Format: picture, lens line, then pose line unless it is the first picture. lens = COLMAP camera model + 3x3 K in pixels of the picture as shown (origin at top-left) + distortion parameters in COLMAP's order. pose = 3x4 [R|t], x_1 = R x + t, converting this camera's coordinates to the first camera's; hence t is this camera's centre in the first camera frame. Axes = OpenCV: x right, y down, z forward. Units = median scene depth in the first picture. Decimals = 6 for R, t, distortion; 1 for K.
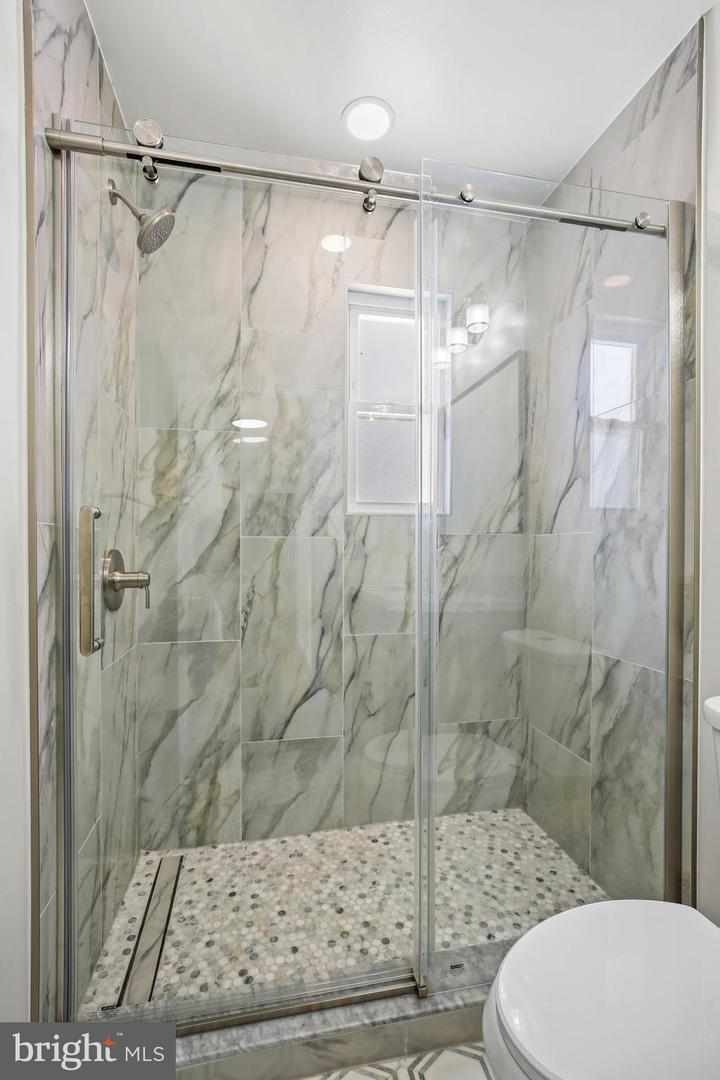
lens RADIAL K [[491.6, 0, 359.6], [0, 491.6, 546.6], [0, 0, 1]] dist [-0.028045, 0.013827]
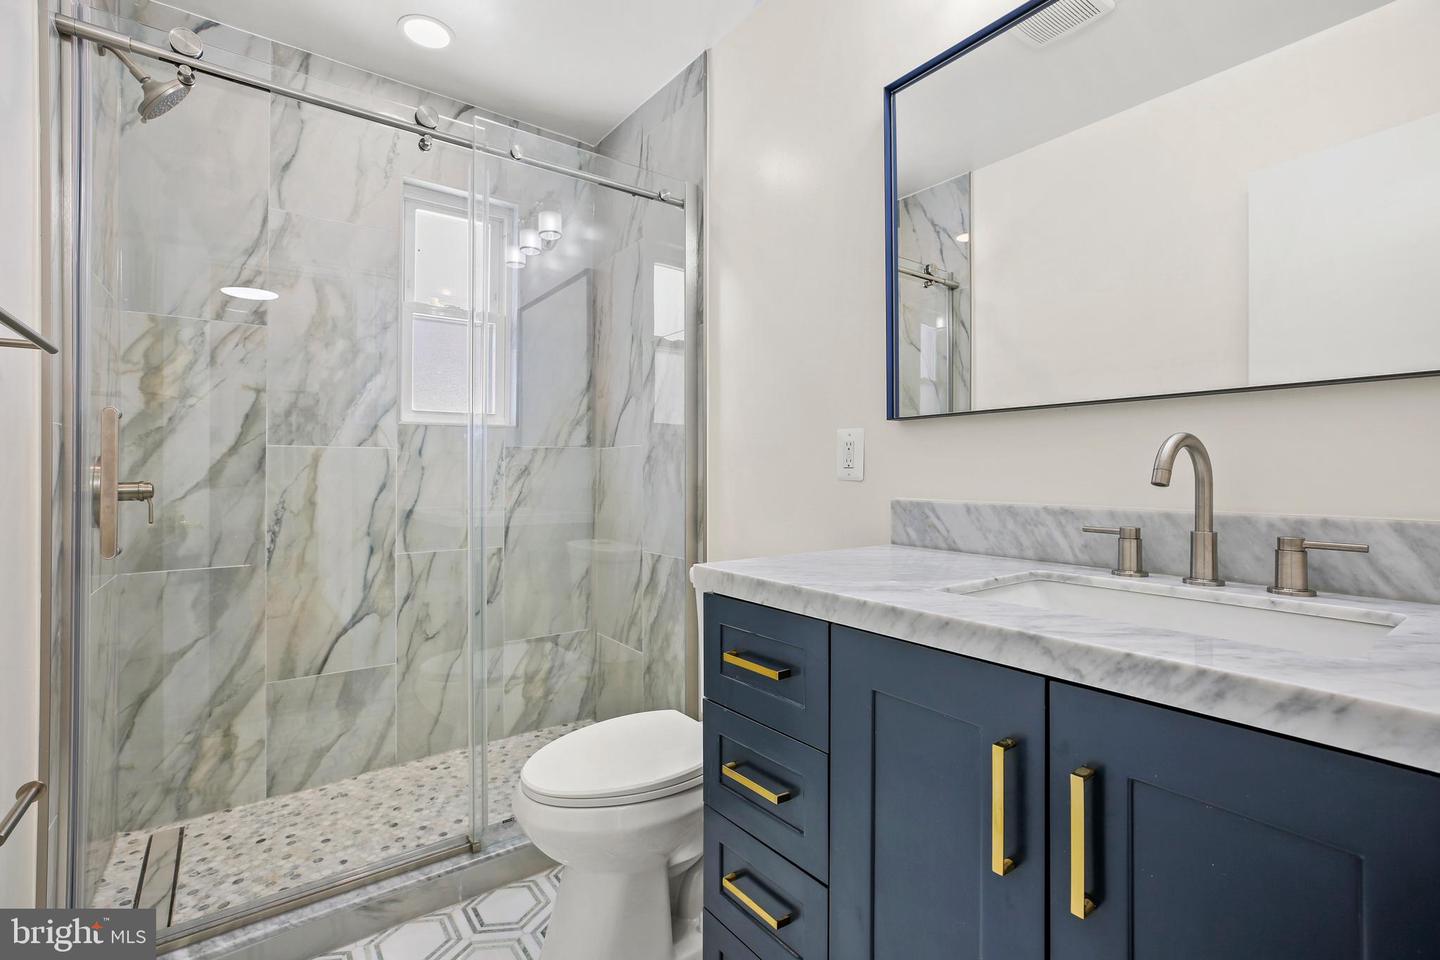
lens RADIAL K [[655.5, 0, 722.3], [0, 655.5, 466.7], [0, 0, 1]] dist [-0.028045, 0.013827]
pose [[0.906869, 0.001119, 0.421411, 0.007217], [0.001835, 0.999977, -0.006604, 0.026884], [-0.421408, 0.006762, 0.906846, -0.395465]]
